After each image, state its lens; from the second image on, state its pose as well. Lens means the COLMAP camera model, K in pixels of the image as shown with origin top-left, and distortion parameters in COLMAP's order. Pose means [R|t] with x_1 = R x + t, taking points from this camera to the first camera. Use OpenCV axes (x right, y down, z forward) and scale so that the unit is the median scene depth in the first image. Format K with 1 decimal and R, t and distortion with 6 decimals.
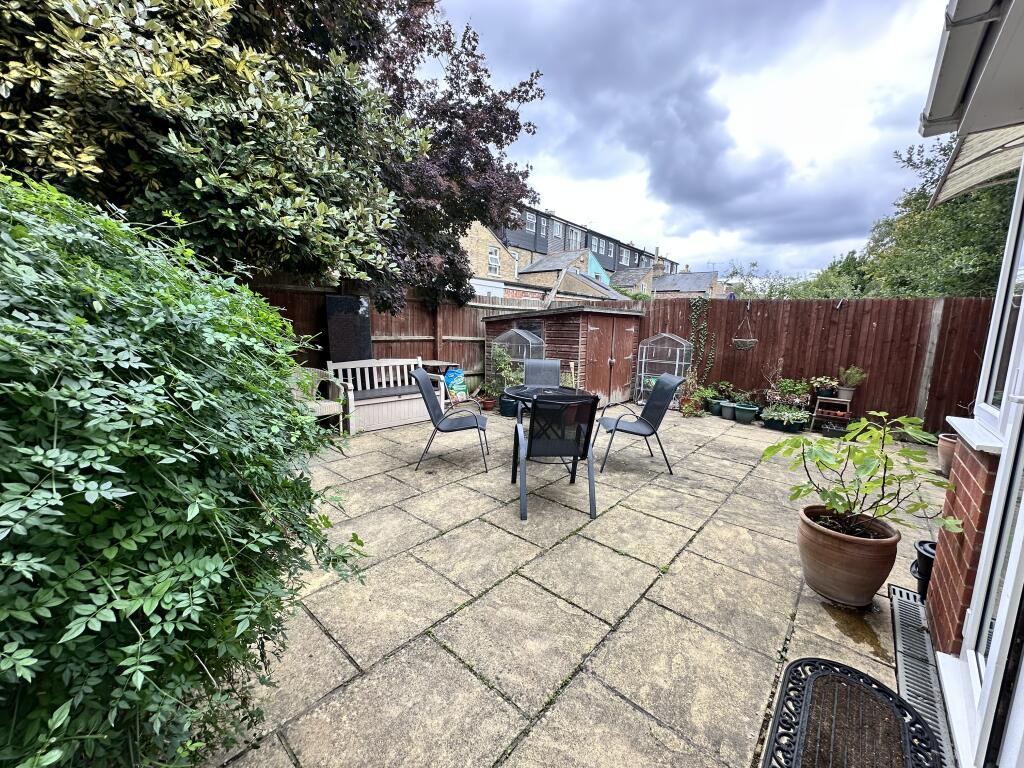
lens RADIAL K [[408.3, 0, 510.1], [0, 408.3, 382.3], [0, 0, 1]] dist [0.000031, 0.000040]
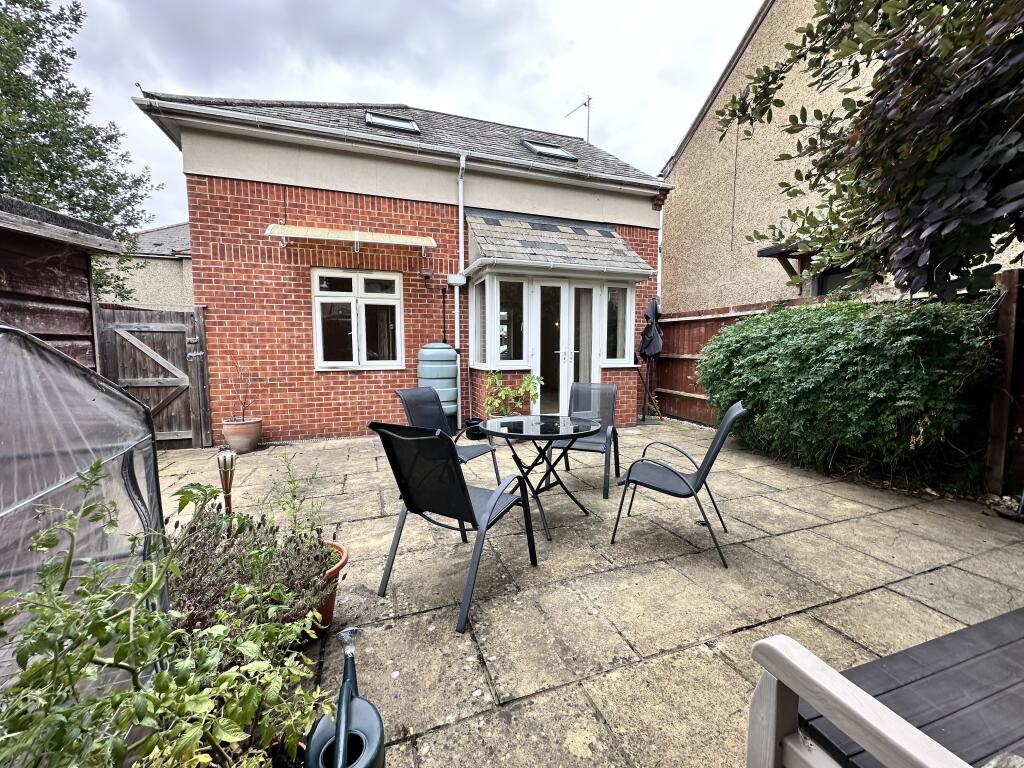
lens RADIAL K [[408.3, 0, 510.1], [0, 408.3, 382.3], [0, 0, 1]] dist [0.000031, 0.000040]
pose [[-0.870787, -0.072639, 0.486264, -0.203744], [0.042271, 0.974303, 0.221239, -0.208169], [-0.489839, 0.213207, -0.845340, 1.577899]]
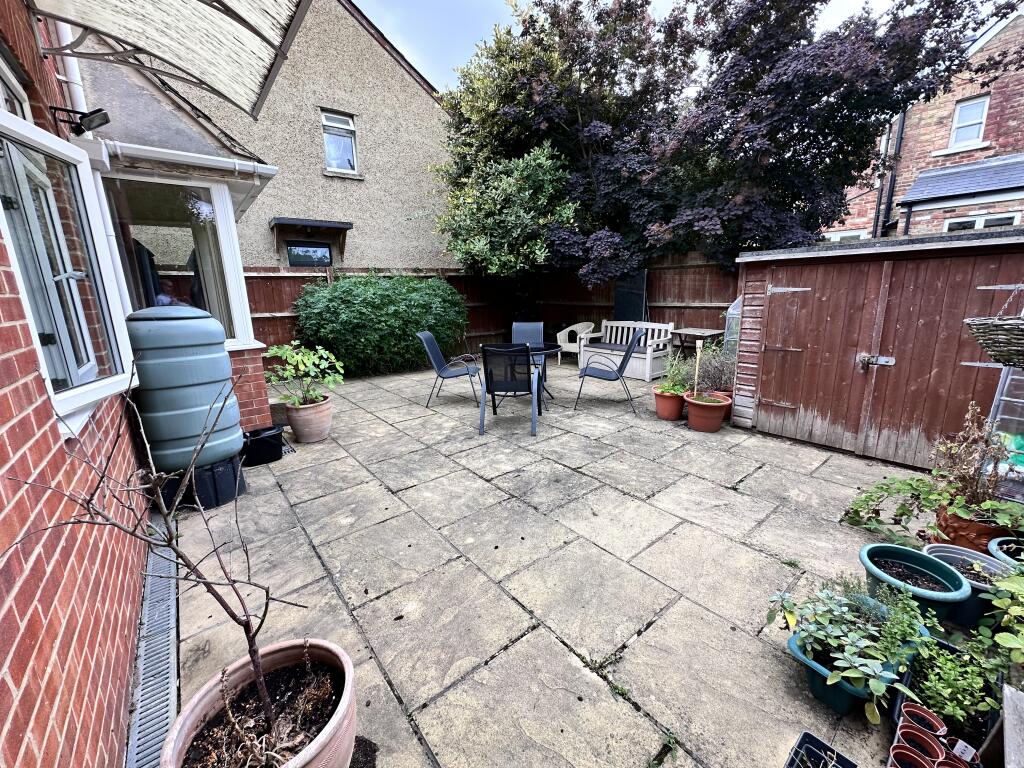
lens RADIAL K [[408.3, 0, 510.1], [0, 408.3, 382.3], [0, 0, 1]] dist [0.000031, 0.000040]
pose [[-0.177393, 0.189046, -0.965812, 1.258254], [-0.119179, 0.970028, 0.211761, -0.124431], [0.976897, 0.152670, -0.149546, 1.114450]]
